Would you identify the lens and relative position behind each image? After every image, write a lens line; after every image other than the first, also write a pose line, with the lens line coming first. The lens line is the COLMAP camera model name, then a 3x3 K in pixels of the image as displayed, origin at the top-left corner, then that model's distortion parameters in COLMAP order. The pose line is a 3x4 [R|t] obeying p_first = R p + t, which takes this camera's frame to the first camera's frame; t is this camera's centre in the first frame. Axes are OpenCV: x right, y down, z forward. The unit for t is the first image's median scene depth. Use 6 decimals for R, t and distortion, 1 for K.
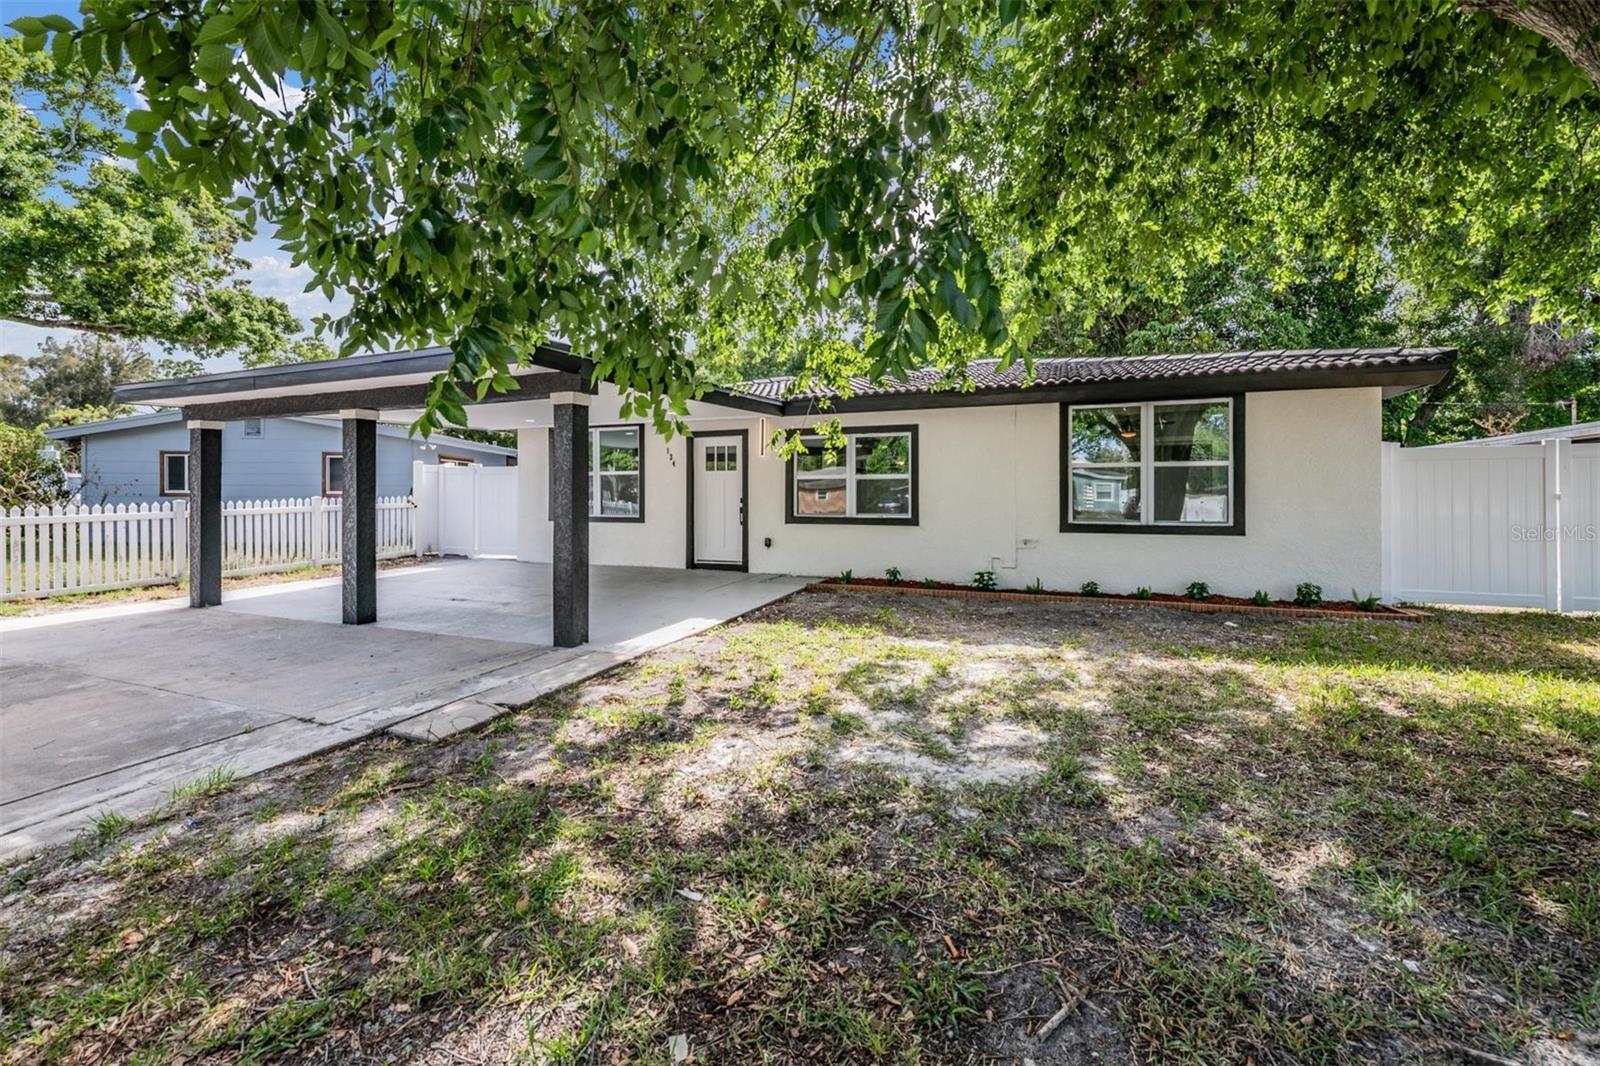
lens RADIAL K [[655.6, 0, 794.8], [0, 655.6, 485.3], [0, 0, 1]] dist [0.000406, -0.000083]
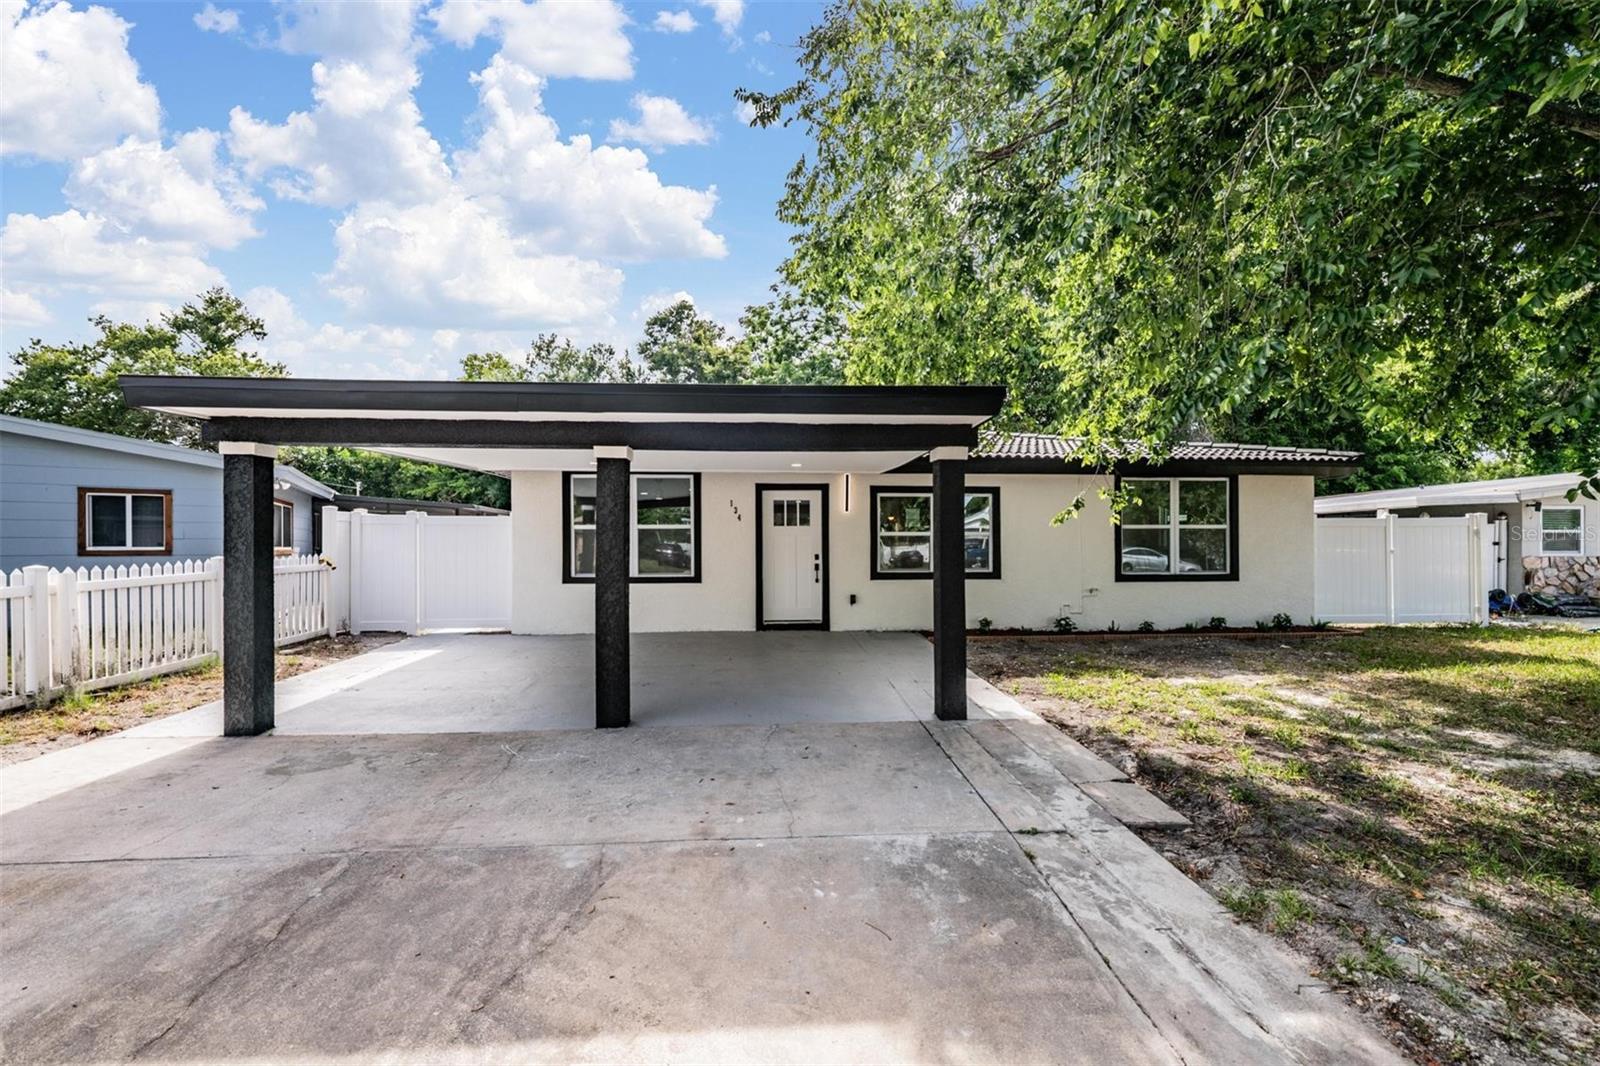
lens RADIAL K [[645.0, 0, 802.0], [0, 645.0, 538.2], [0, 0, 1]] dist [0.000962, -0.000418]
pose [[0.898995, 0.004370, 0.437938, -0.563520], [-0.004722, 0.999989, -0.000285, -0.004622], [-0.437934, -0.001812, 0.899005, 0.164217]]
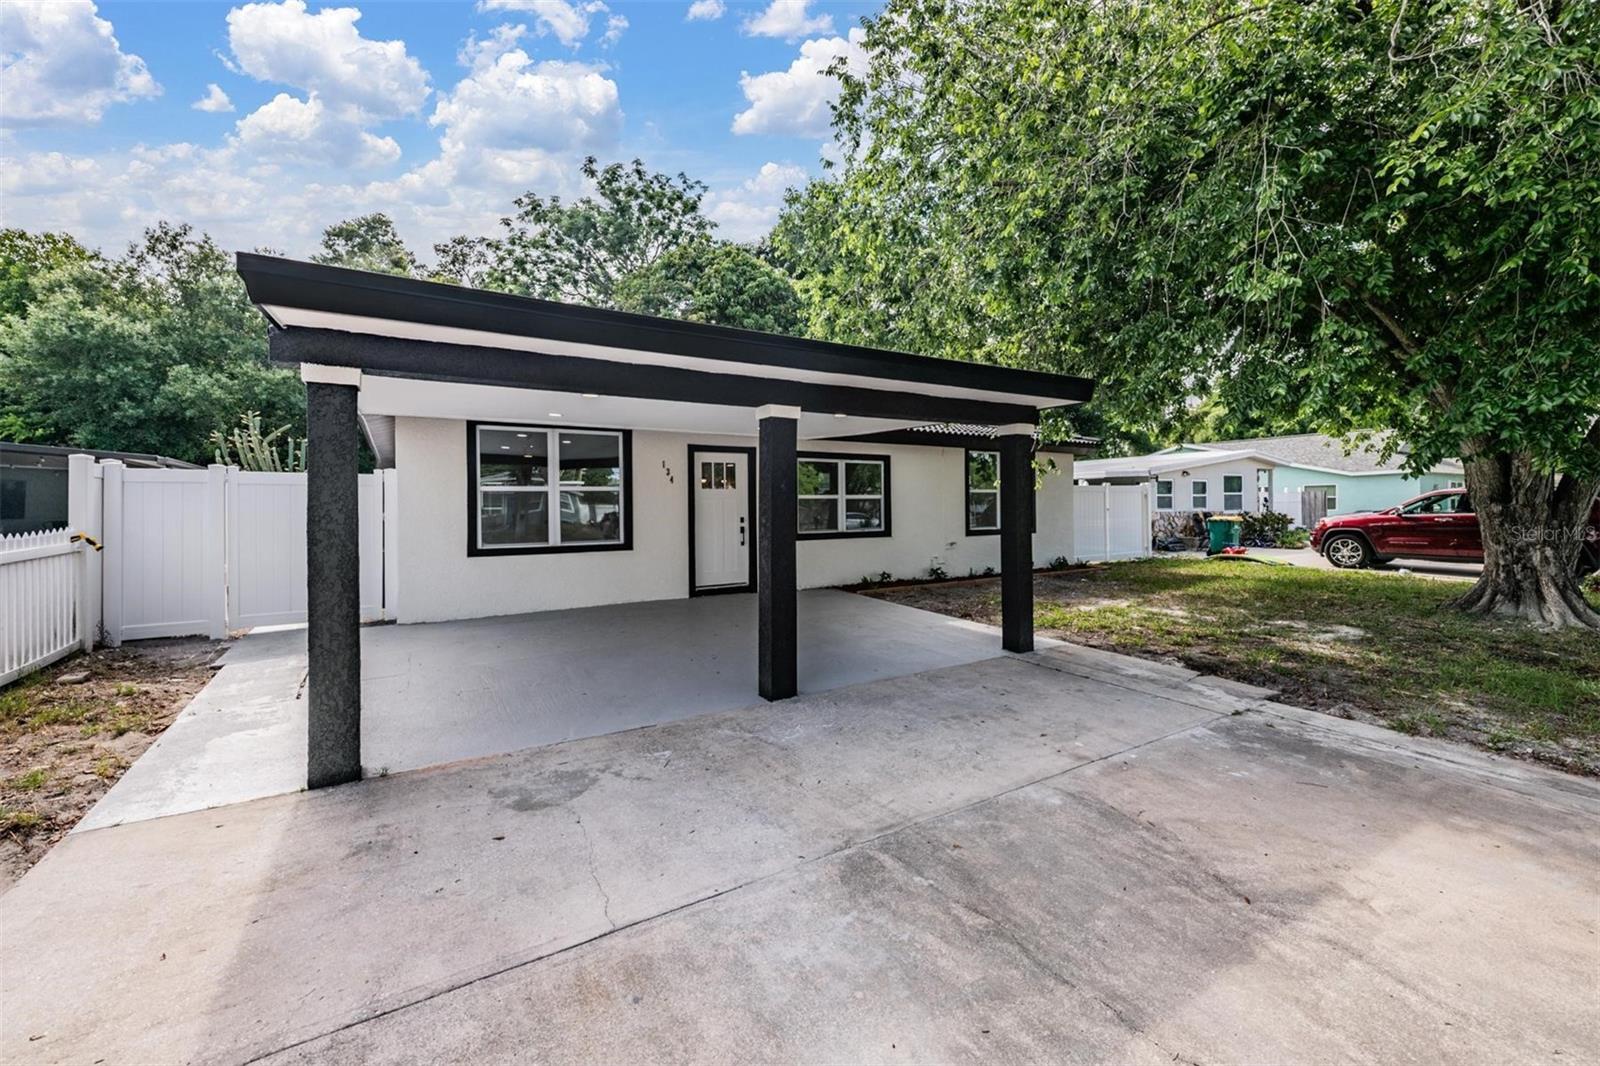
lens RADIAL K [[647.1, 0, 792.8], [0, 647.1, 506.4], [0, 0, 1]] dist [0.001891, -0.000149]
pose [[0.592862, -0.004548, 0.805291, -0.880359], [-0.001200, 0.999978, 0.006531, -0.003352], [-0.805303, -0.004838, 0.592843, 0.402348]]
